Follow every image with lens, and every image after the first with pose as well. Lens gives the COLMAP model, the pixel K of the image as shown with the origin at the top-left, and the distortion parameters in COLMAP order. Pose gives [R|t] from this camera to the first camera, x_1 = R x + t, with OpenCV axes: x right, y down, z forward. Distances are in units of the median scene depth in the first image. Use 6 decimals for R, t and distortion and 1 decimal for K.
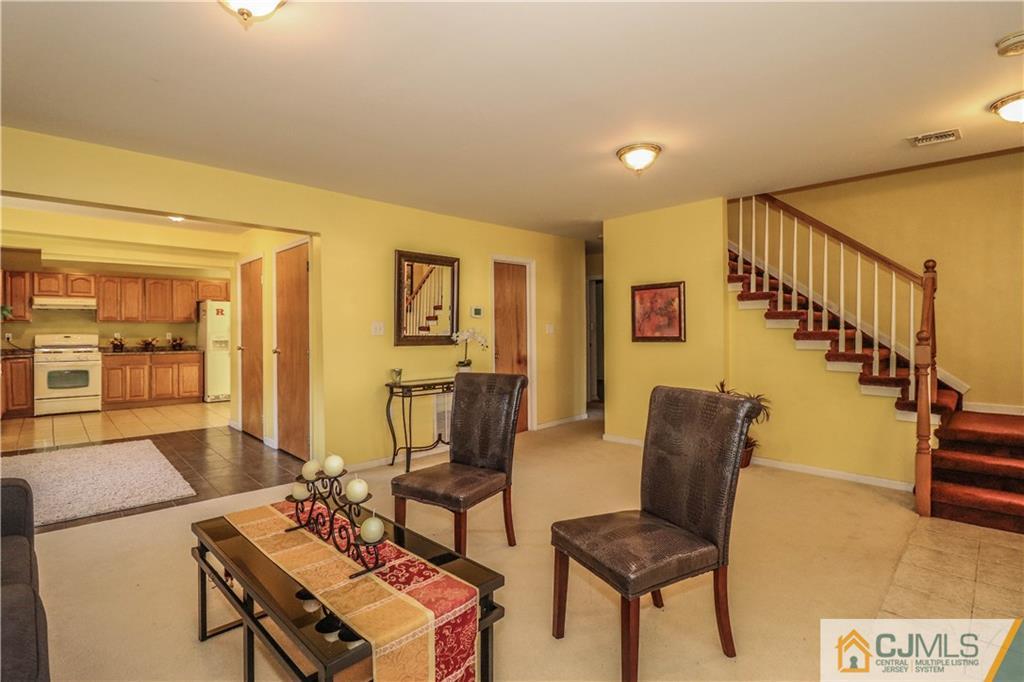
lens RADIAL K [[488.0, 0, 510.8], [0, 488.0, 334.4], [0, 0, 1]] dist [-0.002129, -0.012565]
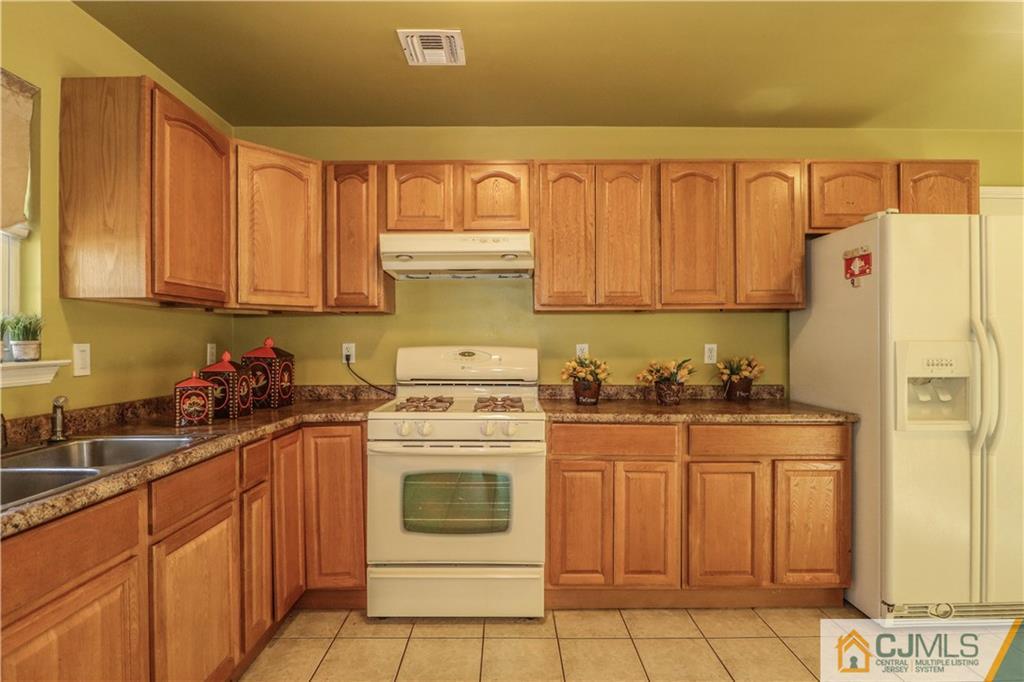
lens RADIAL K [[518.3, 0, 508.1], [0, 518.3, 339.5], [0, 0, 1]] dist [-0.001335, -0.000581]
pose [[0.719588, 0.001085, -0.694400, -0.655206], [-0.006040, 0.999971, -0.004696, -0.003909], [0.694375, 0.007573, 0.719574, 0.770991]]
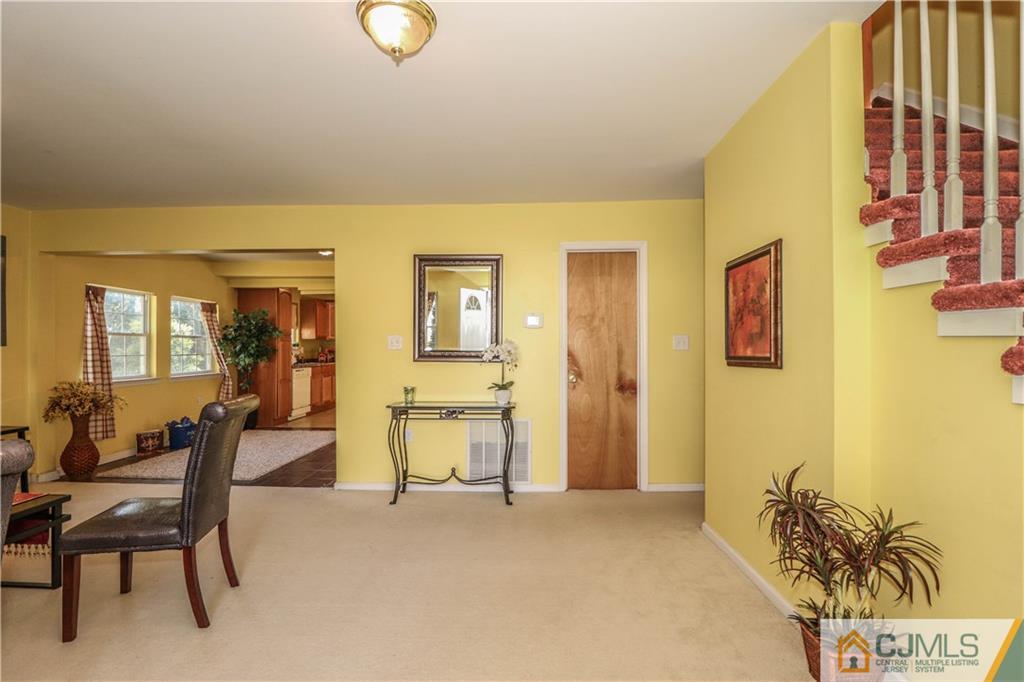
lens RADIAL K [[492.4, 0, 508.6], [0, 492.4, 345.8], [0, 0, 1]] dist [0.000380, -0.000187]
pose [[0.680796, 0.000670, -0.732473, 0.346837], [-0.006310, 0.999968, -0.004949, -0.001315], [0.732446, 0.007991, 0.680778, 0.319146]]
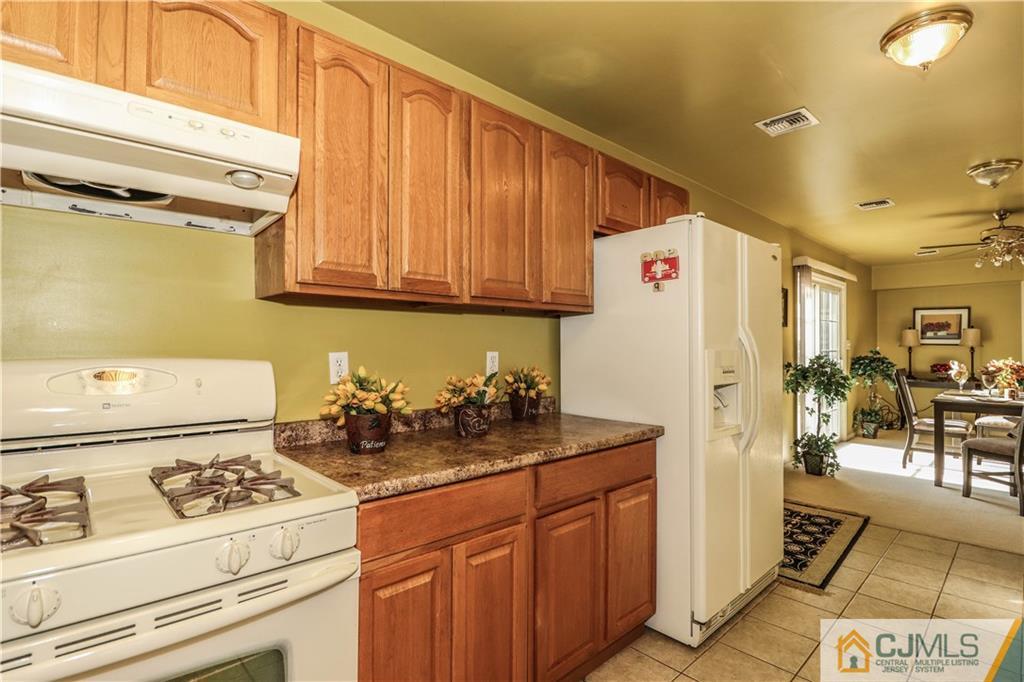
lens RADIAL K [[495.4, 0, 511.1], [0, 495.4, 343.0], [0, 0, 1]] dist [-0.000984, -0.013021]
pose [[0.999620, 0.004927, -0.027124, -0.799338], [-0.005339, 0.999871, -0.015132, -0.004143], [0.027046, 0.015271, 0.999518, 0.857985]]
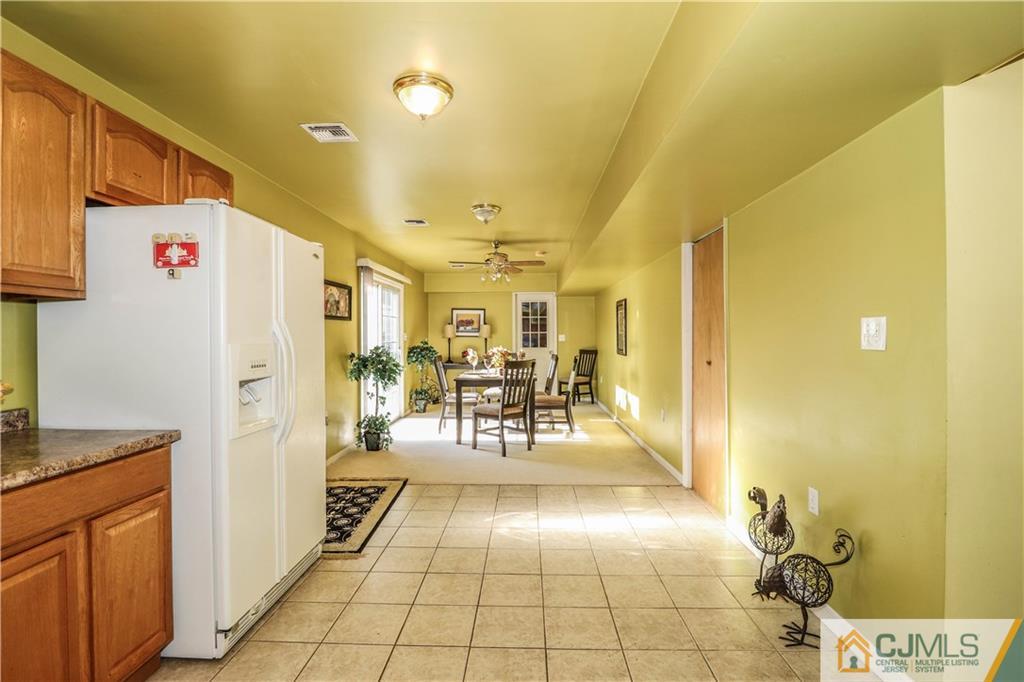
lens RADIAL K [[483.7, 0, 515.2], [0, 483.7, 338.3], [0, 0, 1]] dist [0.000224, -0.012574]
pose [[0.721117, 0.000944, 0.692812, -0.767312], [0.005610, 0.999958, -0.007202, -0.005488], [-0.692790, 0.009080, 0.721082, 0.846207]]
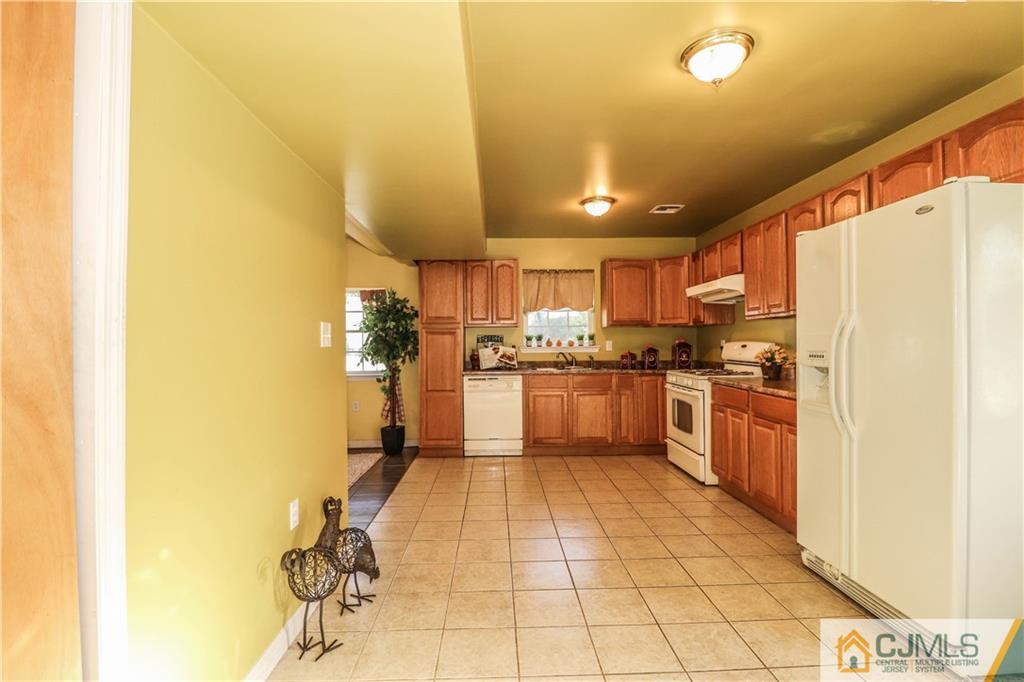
lens RADIAL K [[488.0, 0, 510.8], [0, 488.0, 334.4], [0, 0, 1]] dist [-0.002129, -0.012565]
pose [[-0.676451, -0.003396, -0.736480, -0.305116], [0.006534, 0.999922, -0.010612, -0.004927], [0.736459, -0.011991, -0.676376, 1.215386]]
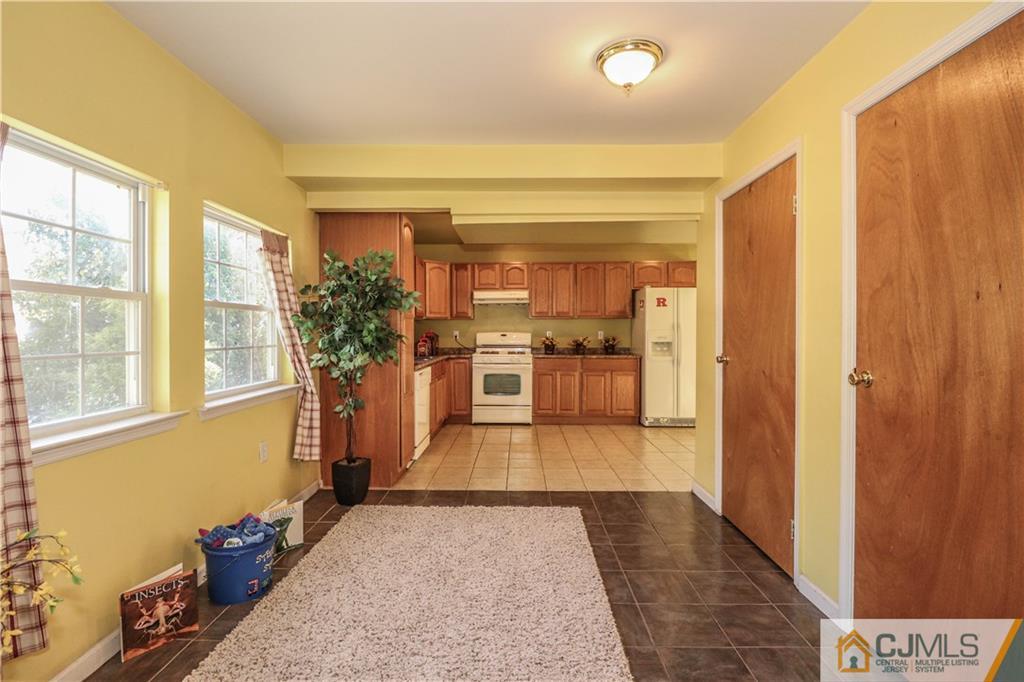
lens RADIAL K [[488.0, 0, 510.8], [0, 488.0, 334.4], [0, 0, 1]] dist [-0.002129, -0.012565]
pose [[0.707678, 0.005927, -0.706511, -0.282386], [-0.006045, 0.999979, 0.002334, 0.001363], [0.706510, 0.002619, 0.707699, 0.383386]]
